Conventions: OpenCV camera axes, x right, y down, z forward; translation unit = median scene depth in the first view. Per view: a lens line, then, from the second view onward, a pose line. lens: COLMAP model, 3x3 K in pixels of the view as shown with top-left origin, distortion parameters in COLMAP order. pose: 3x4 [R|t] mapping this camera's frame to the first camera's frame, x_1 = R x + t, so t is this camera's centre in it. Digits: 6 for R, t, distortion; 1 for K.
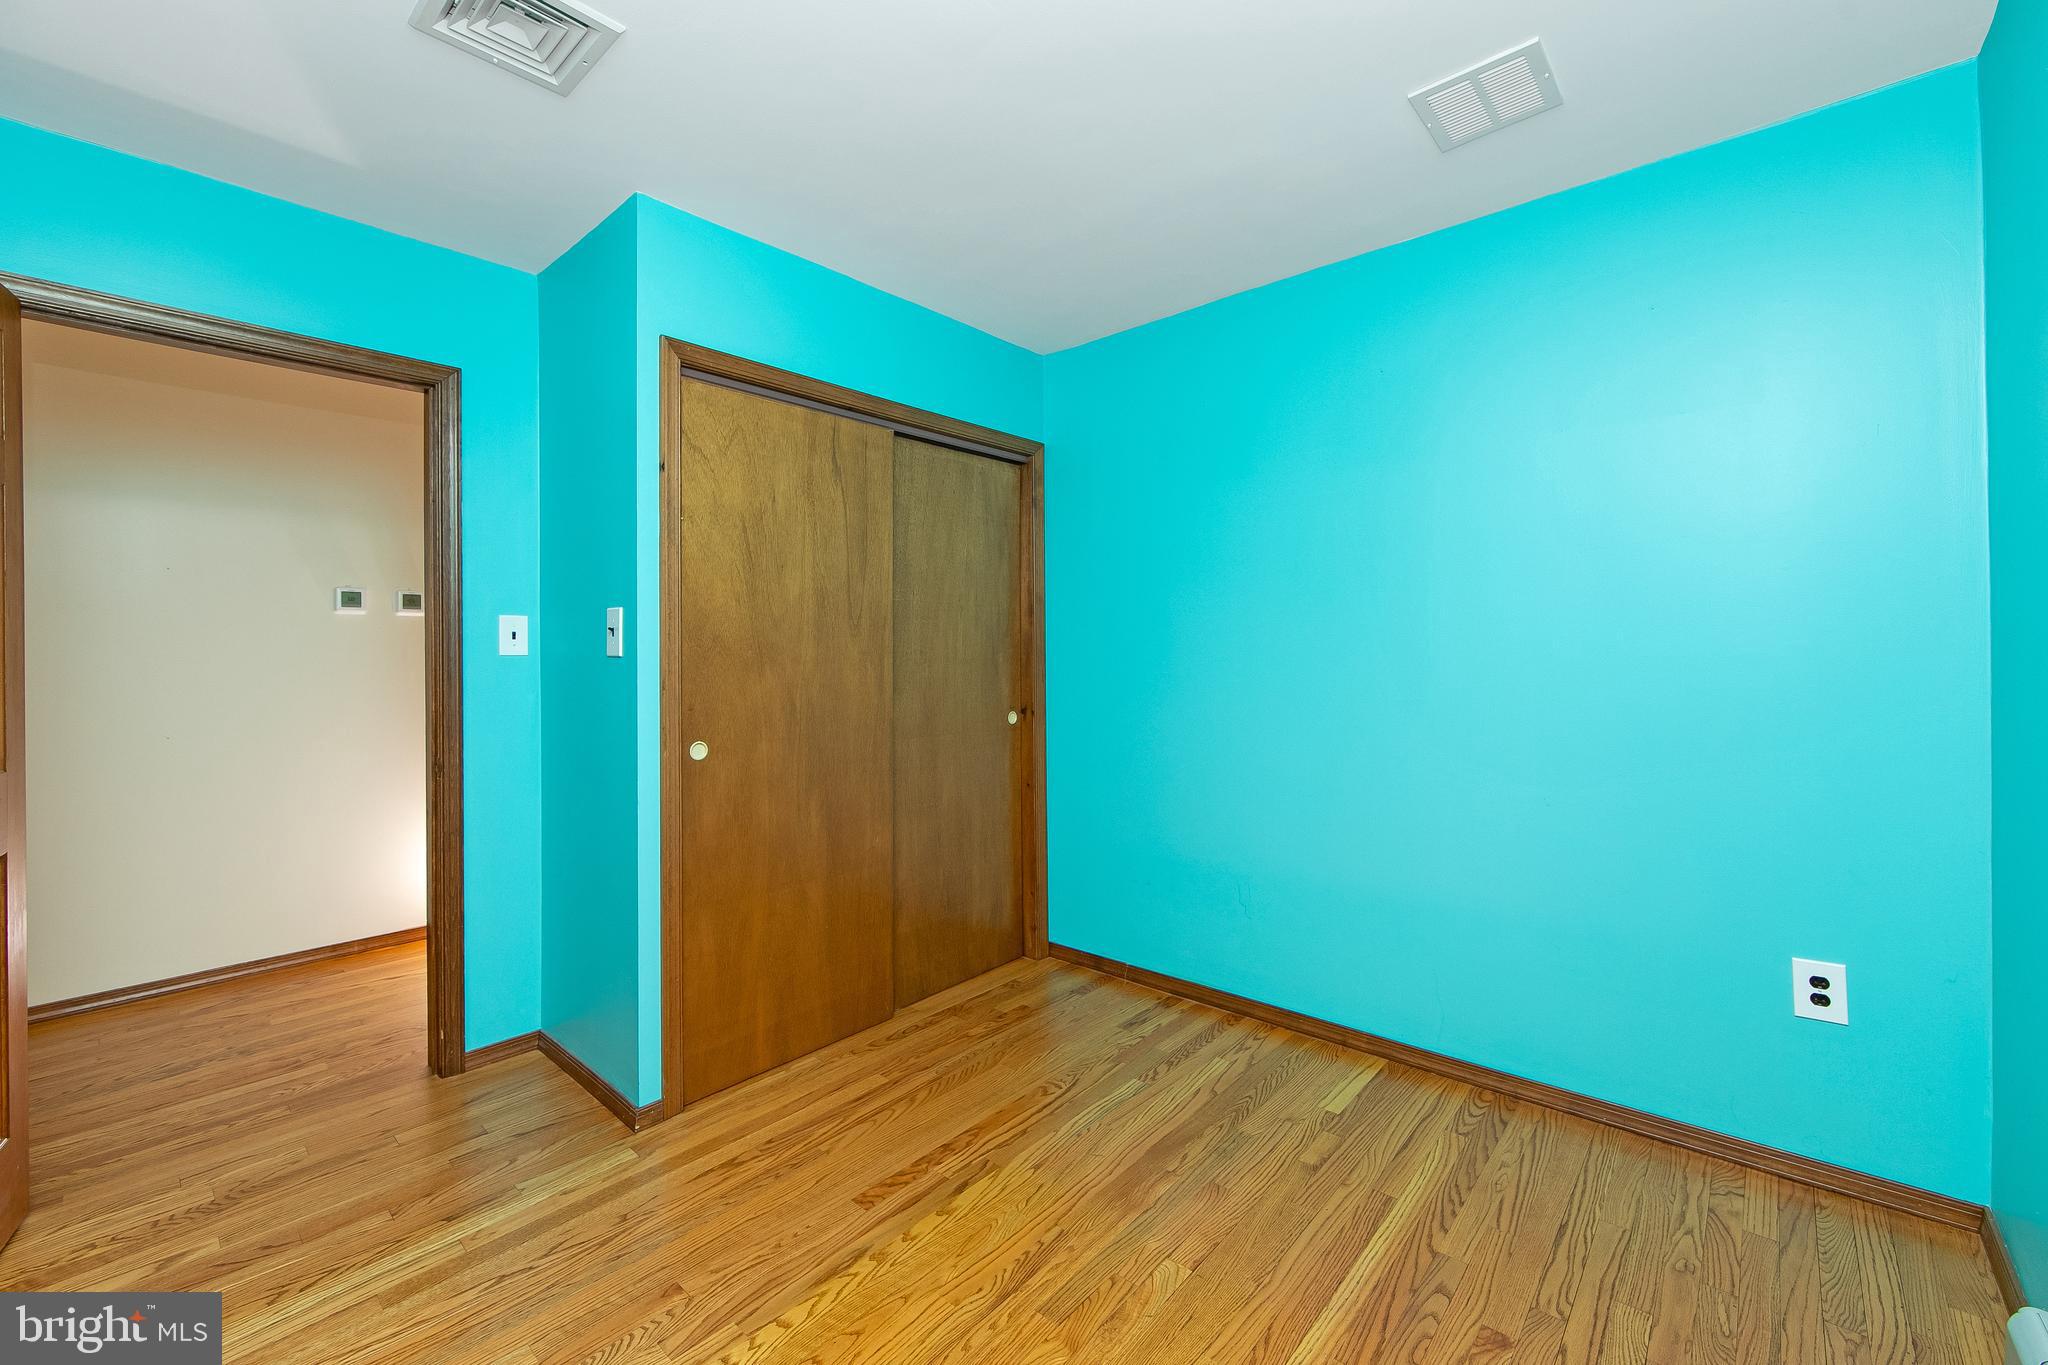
lens RADIAL K [[813.0, 0, 1022.9], [0, 813.0, 646.3], [0, 0, 1]] dist [-0.009255, 0.000835]
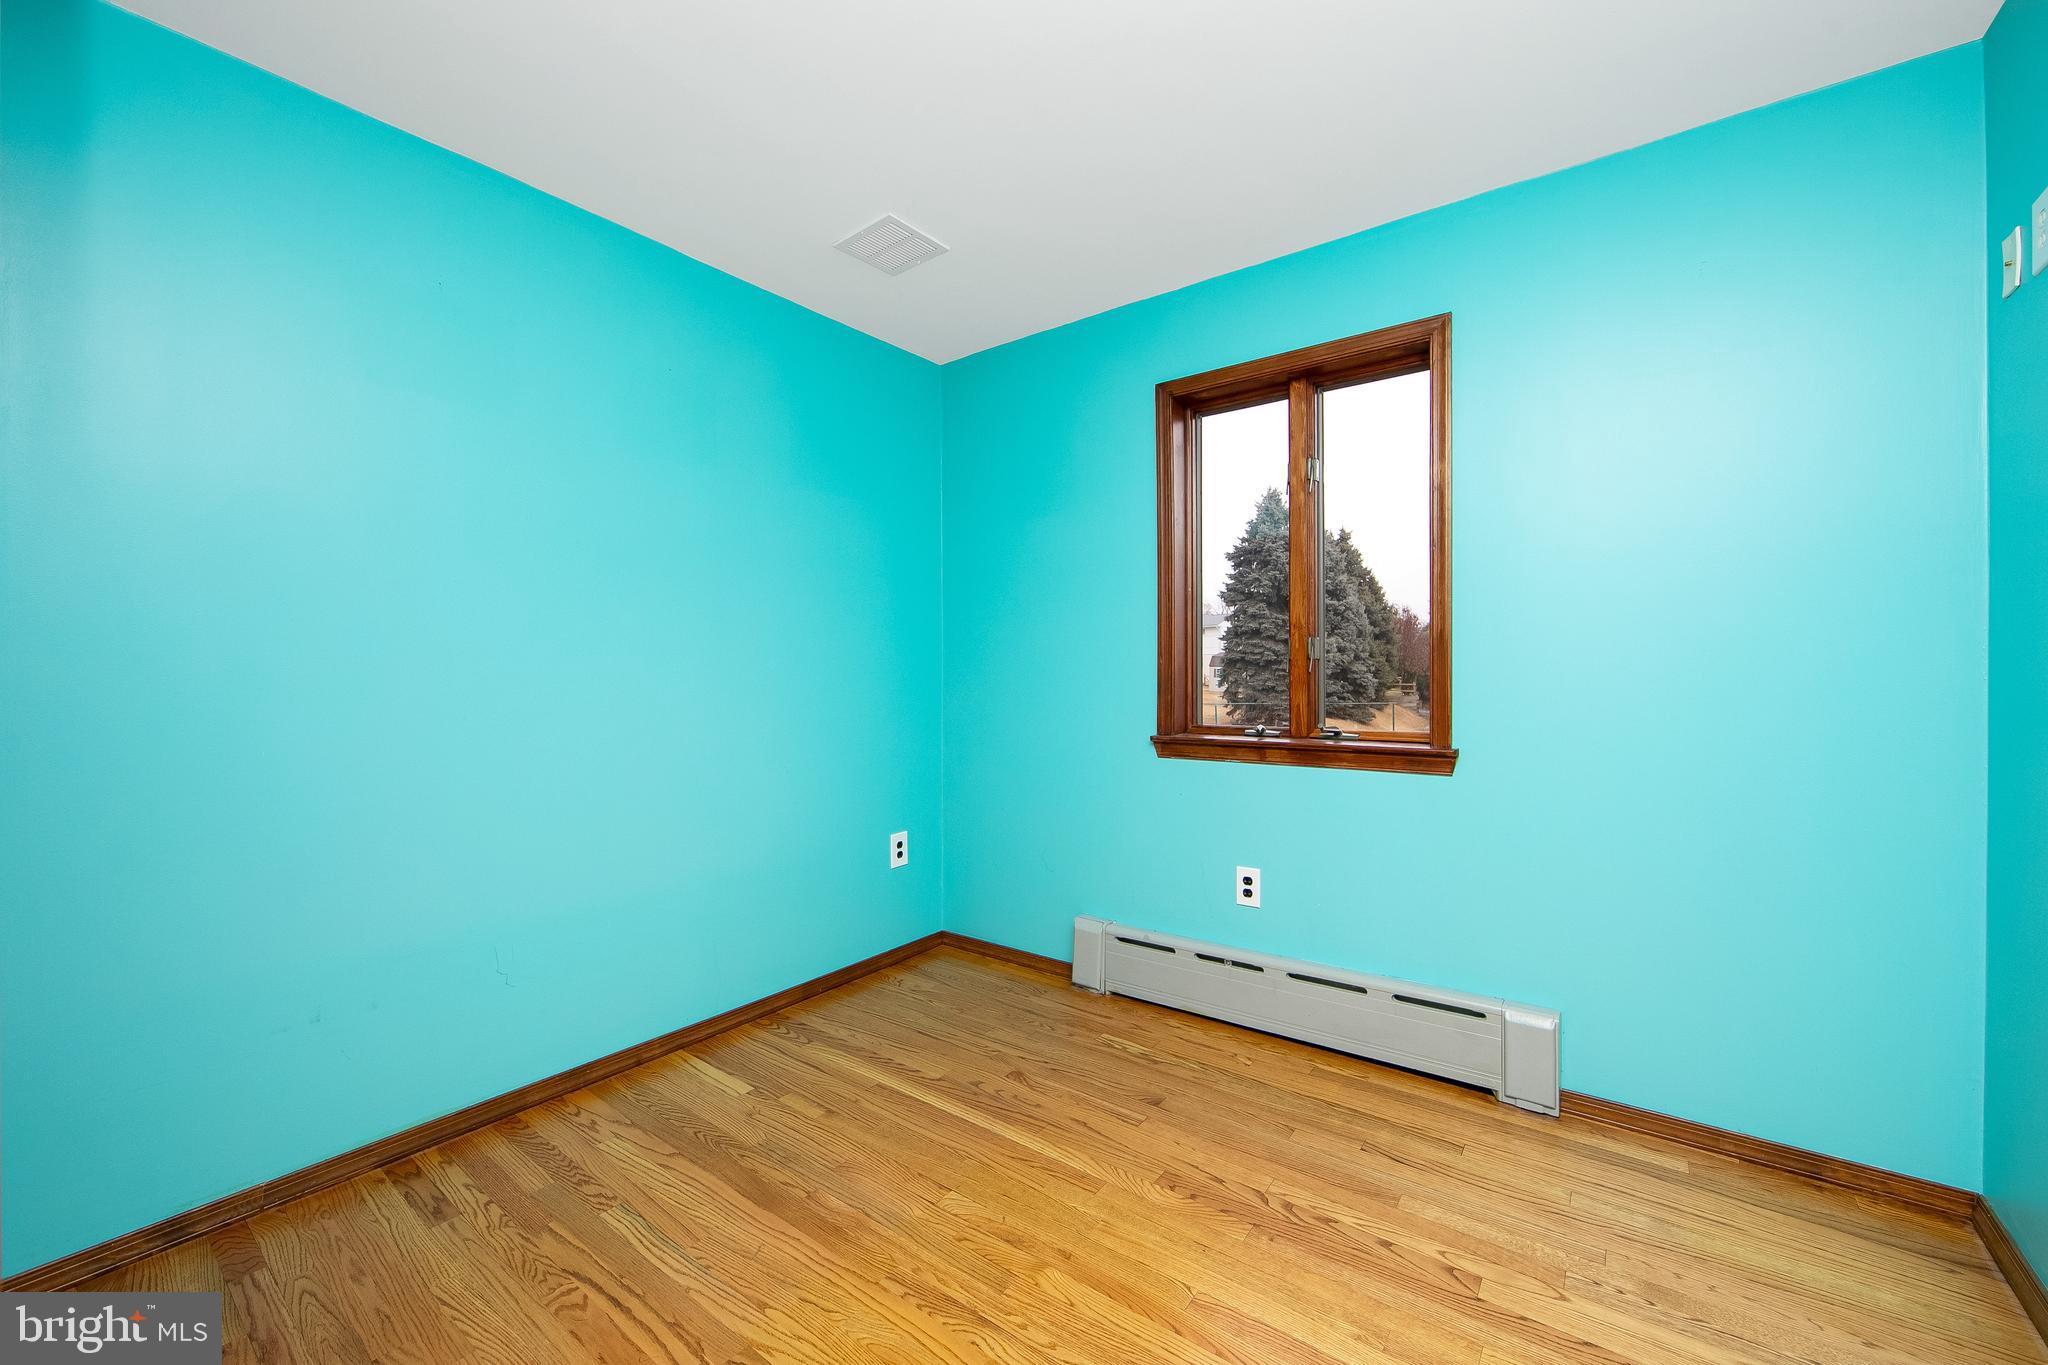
lens RADIAL K [[813.0, 0, 1030.5], [0, 813.0, 686.9], [0, 0, 1]] dist [-0.009255, 0.000835]
pose [[-0.076109, -0.006288, 0.997080, -0.643393], [-0.003059, 0.999977, 0.006073, 0.051957], [-0.997095, -0.002588, -0.076126, 0.696008]]
